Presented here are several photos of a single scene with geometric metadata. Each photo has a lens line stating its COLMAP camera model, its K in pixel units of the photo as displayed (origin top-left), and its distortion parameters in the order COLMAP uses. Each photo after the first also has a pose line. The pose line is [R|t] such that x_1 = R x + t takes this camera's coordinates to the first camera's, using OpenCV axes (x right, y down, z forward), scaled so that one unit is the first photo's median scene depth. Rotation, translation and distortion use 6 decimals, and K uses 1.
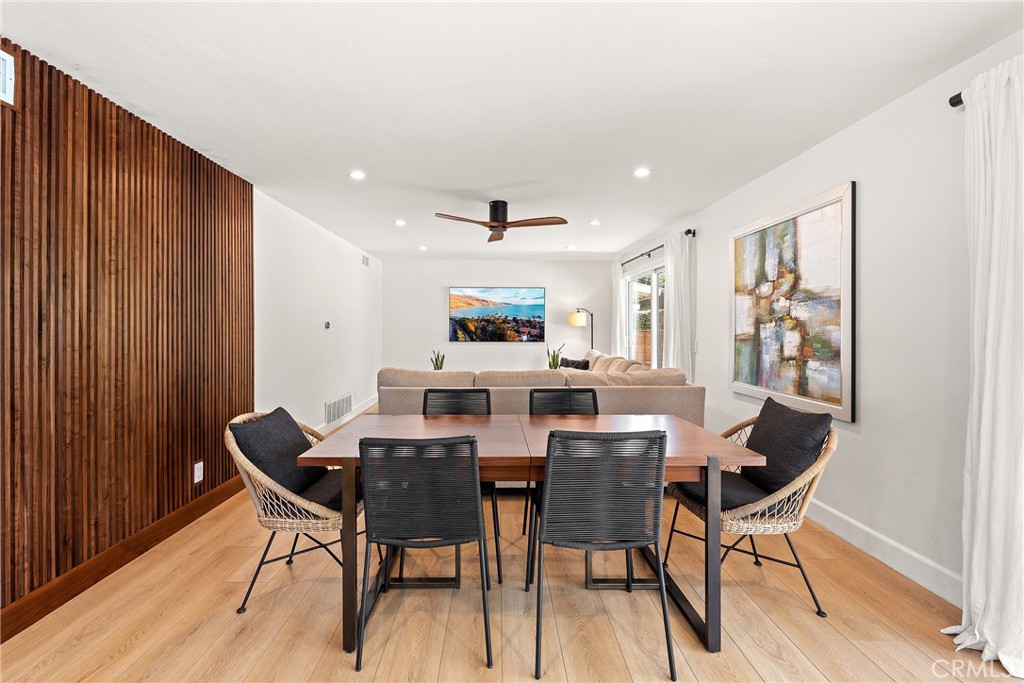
lens RADIAL K [[447.5, 0, 497.9], [0, 447.5, 327.1], [0, 0, 1]] dist [-0.000208, -0.004048]
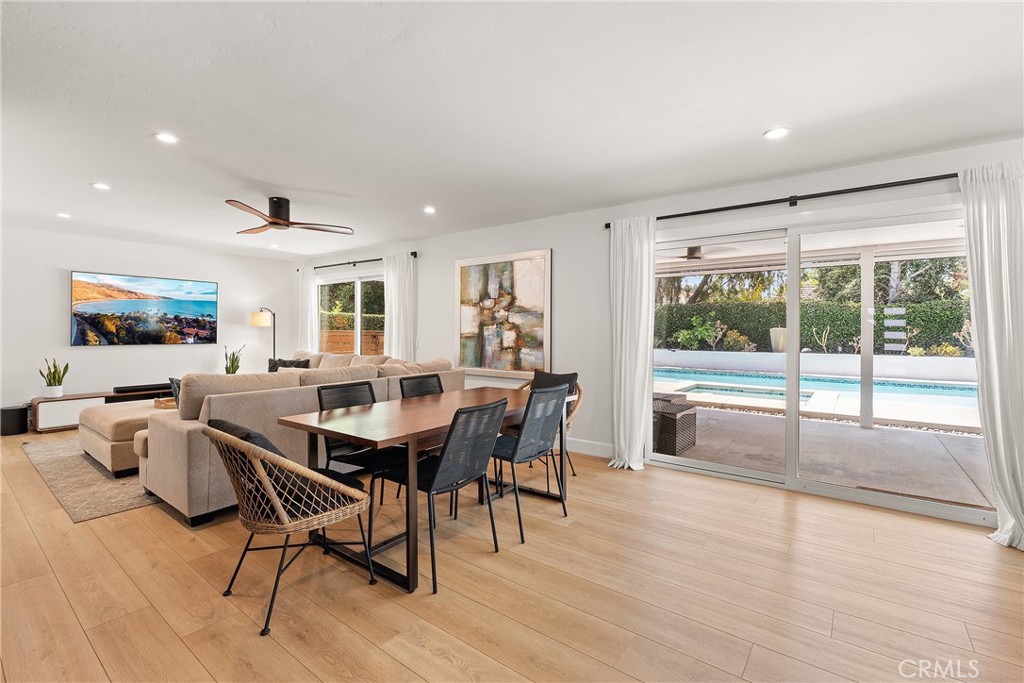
lens RADIAL K [[447.5, 0, 500.7], [0, 447.5, 333.6], [0, 0, 1]] dist [-0.000208, -0.004048]
pose [[0.612705, -0.004201, 0.790300, -0.568159], [-0.005087, 0.999944, 0.009259, 0.003449], [-0.790295, -0.009694, 0.612650, 0.029591]]
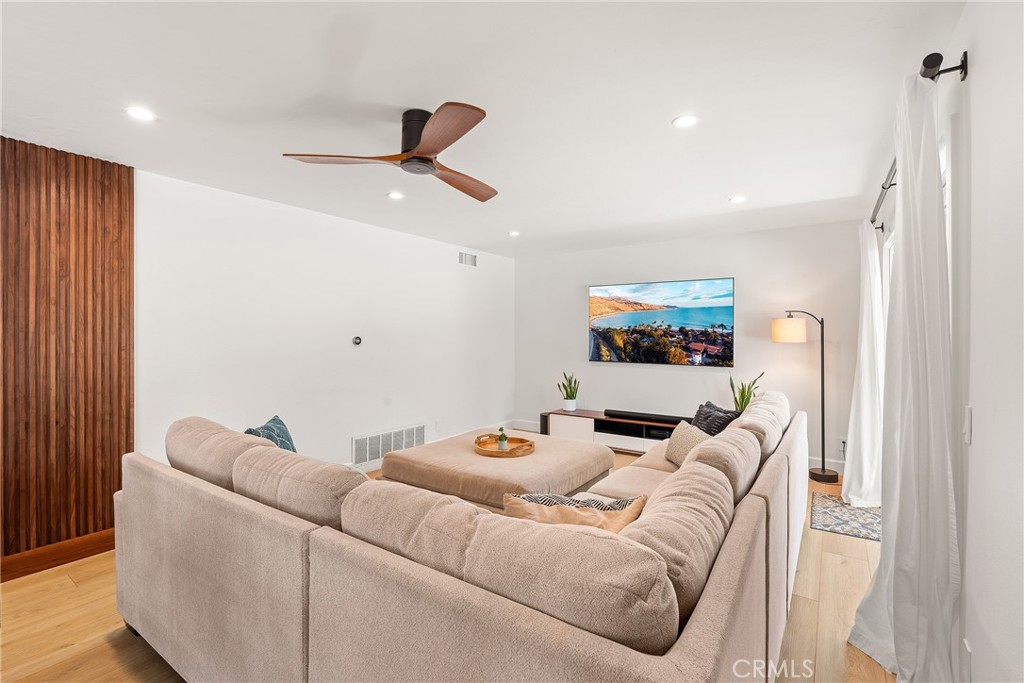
lens RADIAL K [[447.5, 0, 527.1], [0, 447.5, 335.7], [0, 0, 1]] dist [-0.000208, -0.004048]
pose [[0.826975, 0.003722, -0.562227, 0.486442], [-0.002424, 0.999992, 0.003056, -0.024177], [0.562234, -0.001164, 0.826977, 0.767274]]
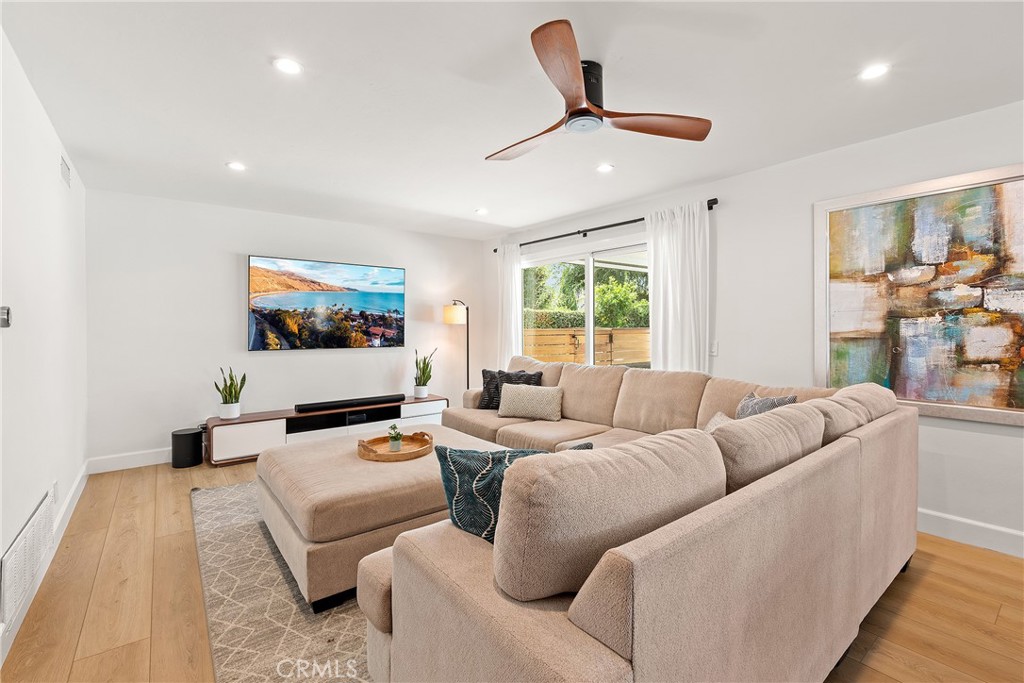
lens RADIAL K [[447.5, 0, 505.9], [0, 447.5, 330.4], [0, 0, 1]] dist [-0.000208, -0.004048]
pose [[0.792670, -0.005740, 0.609624, -0.443163], [0.002497, 0.999978, 0.006169, 0.007177], [-0.609646, -0.003368, 0.792666, 0.793953]]
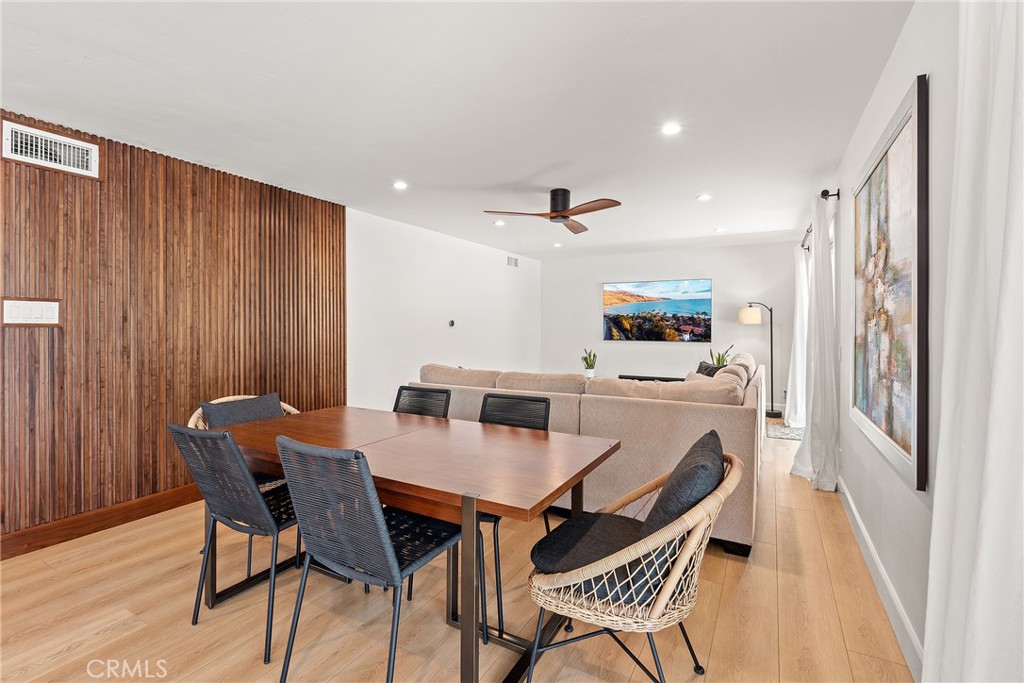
lens RADIAL K [[447.5, 0, 530.0], [0, 447.5, 324.9], [0, 0, 1]] dist [-0.000208, -0.004048]
pose [[0.881012, 0.000504, -0.473094, 0.462489], [-0.000041, 1.000000, 0.000988, -0.002130], [0.473094, -0.000851, 0.881011, 0.185269]]
